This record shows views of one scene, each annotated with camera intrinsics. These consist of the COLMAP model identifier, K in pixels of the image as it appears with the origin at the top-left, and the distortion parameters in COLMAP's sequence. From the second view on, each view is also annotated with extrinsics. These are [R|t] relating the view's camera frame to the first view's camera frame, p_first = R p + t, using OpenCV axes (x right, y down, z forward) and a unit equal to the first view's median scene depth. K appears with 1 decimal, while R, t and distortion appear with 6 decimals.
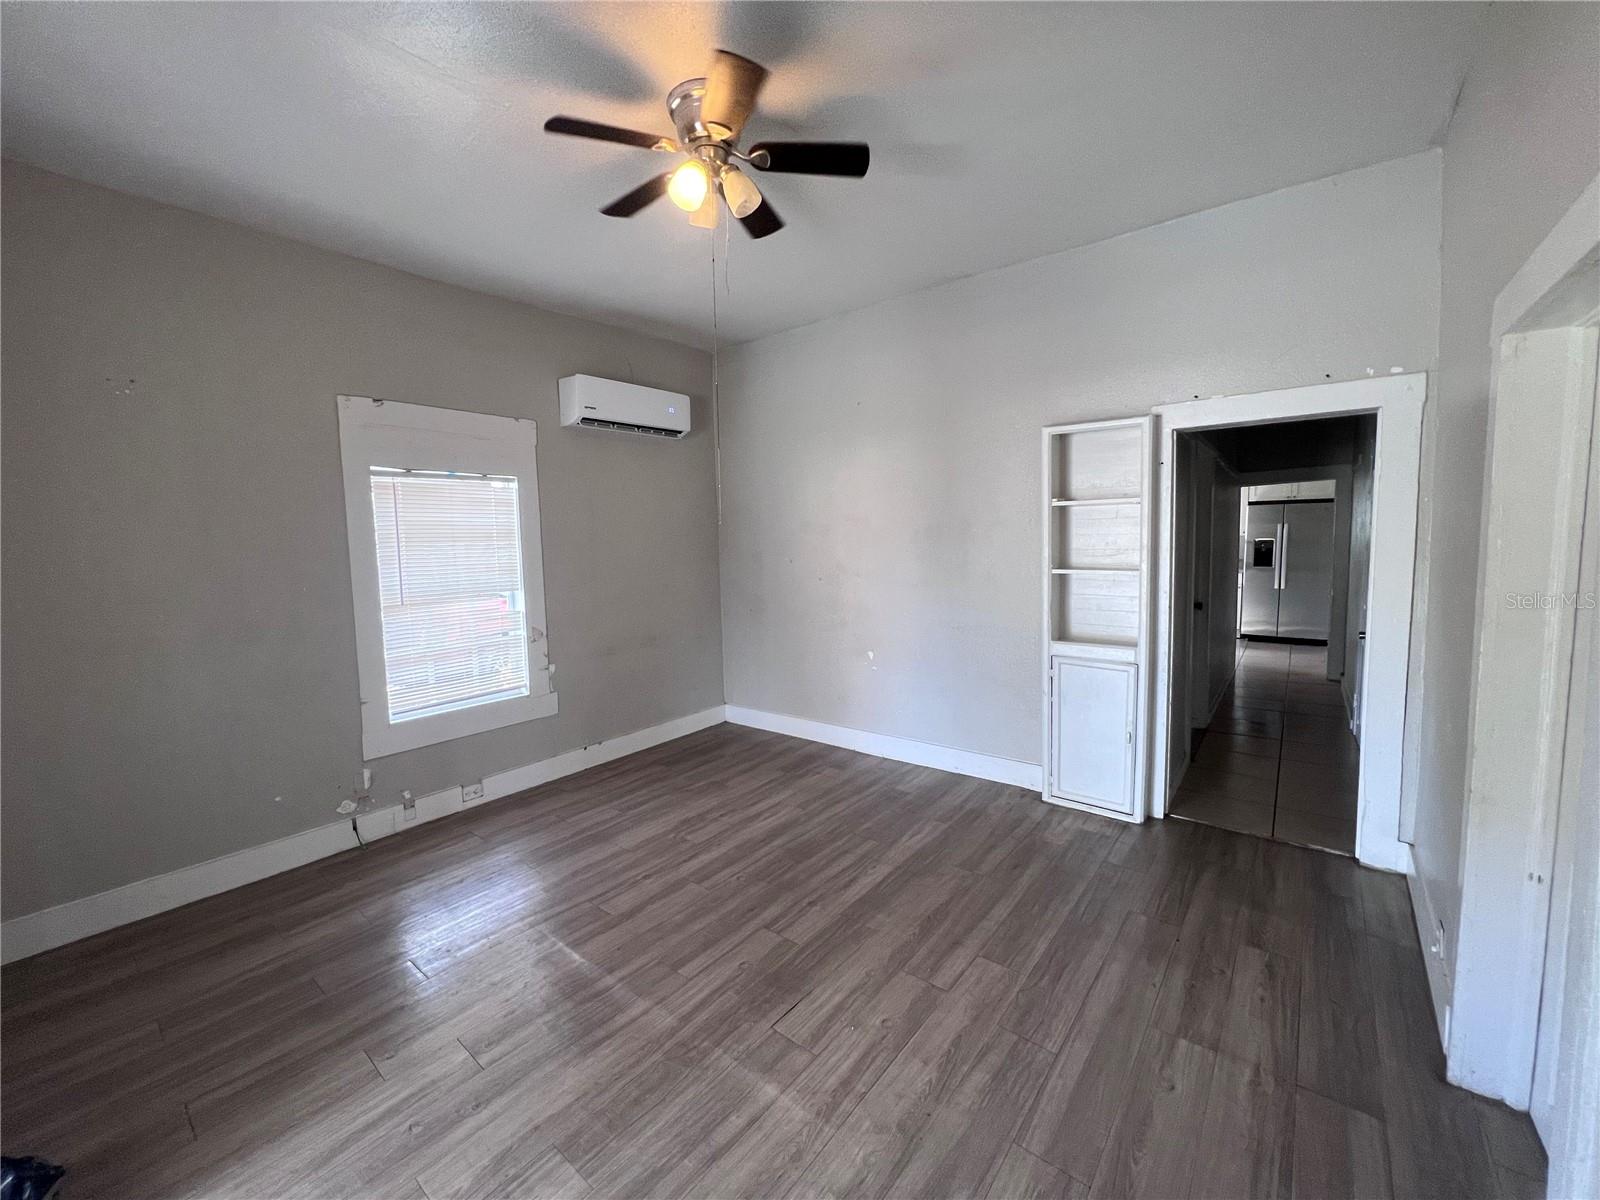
lens RADIAL K [[638.8, 0, 799.1], [0, 638.8, 597.3], [0, 0, 1]] dist [-0.001831, -0.000144]
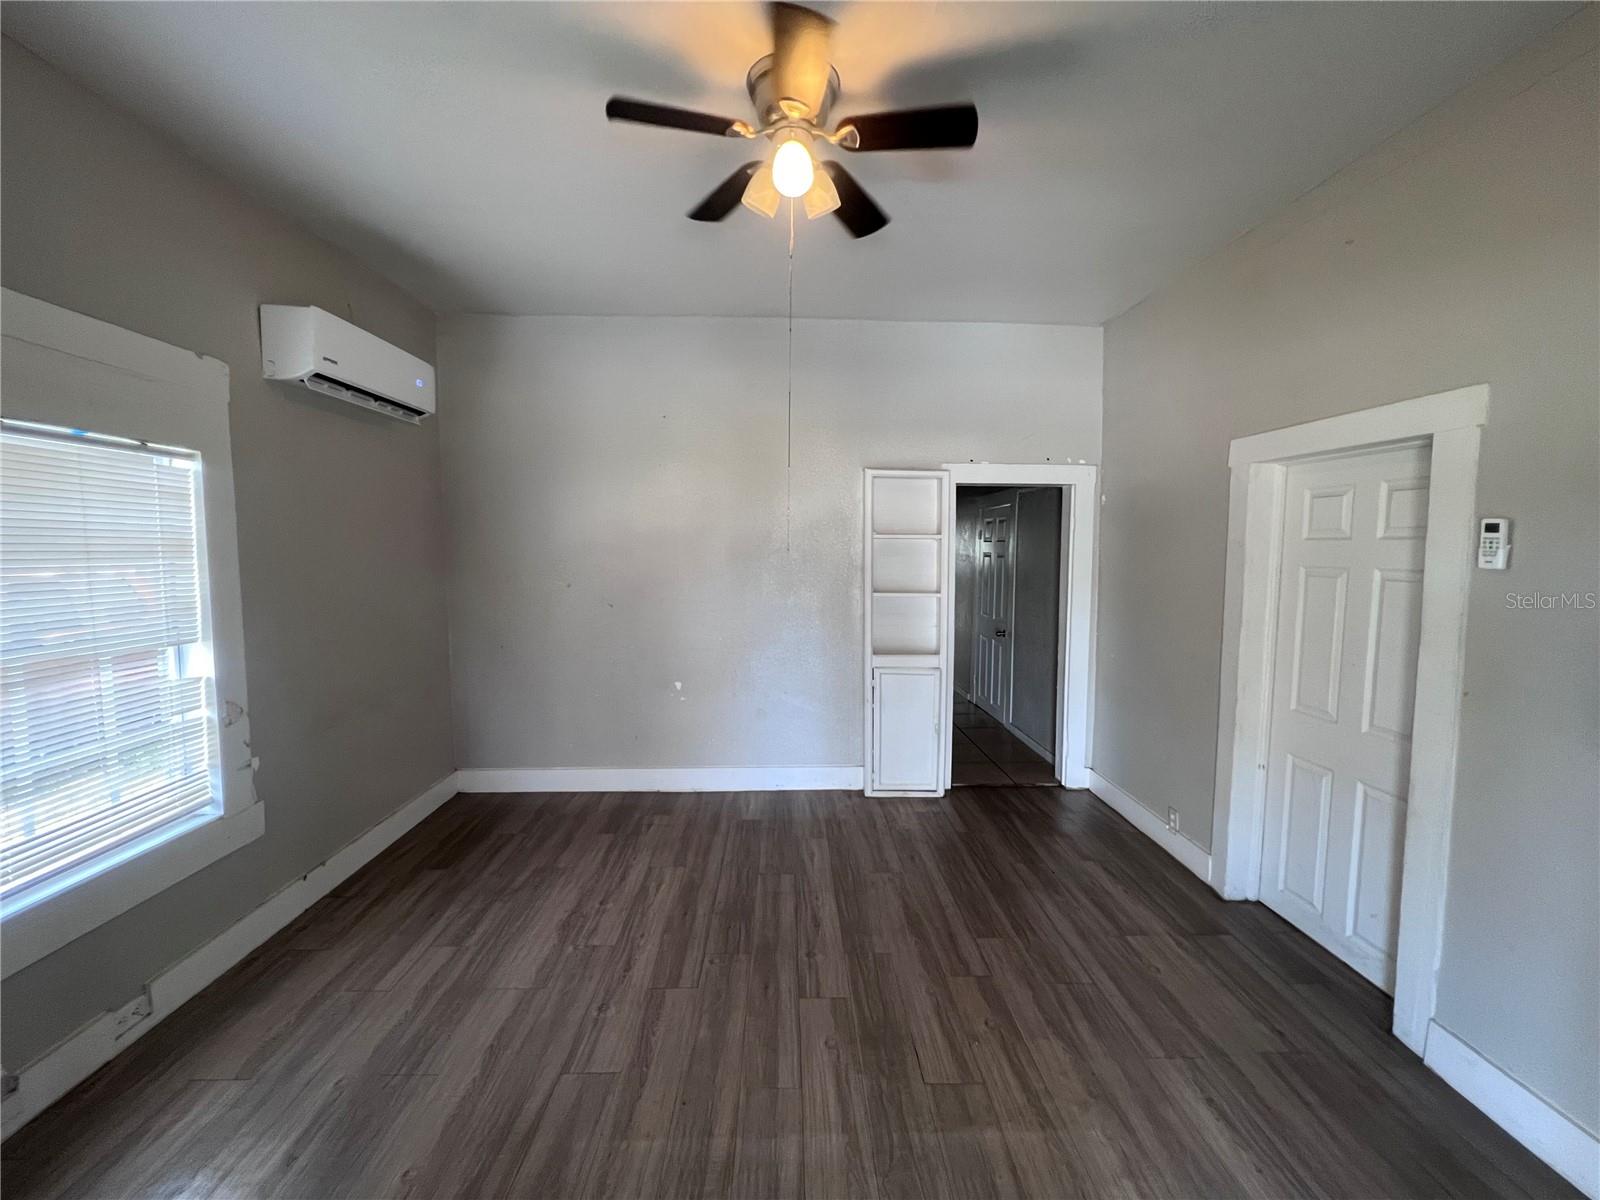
lens RADIAL K [[638.8, 0, 799.1], [0, 638.8, 597.3], [0, 0, 1]] dist [-0.001831, -0.000144]
pose [[0.760795, -0.022046, 0.648618, -0.447109], [0.036048, 0.999315, -0.008317, -0.030644], [-0.647991, 0.029709, 0.761069, 0.209555]]
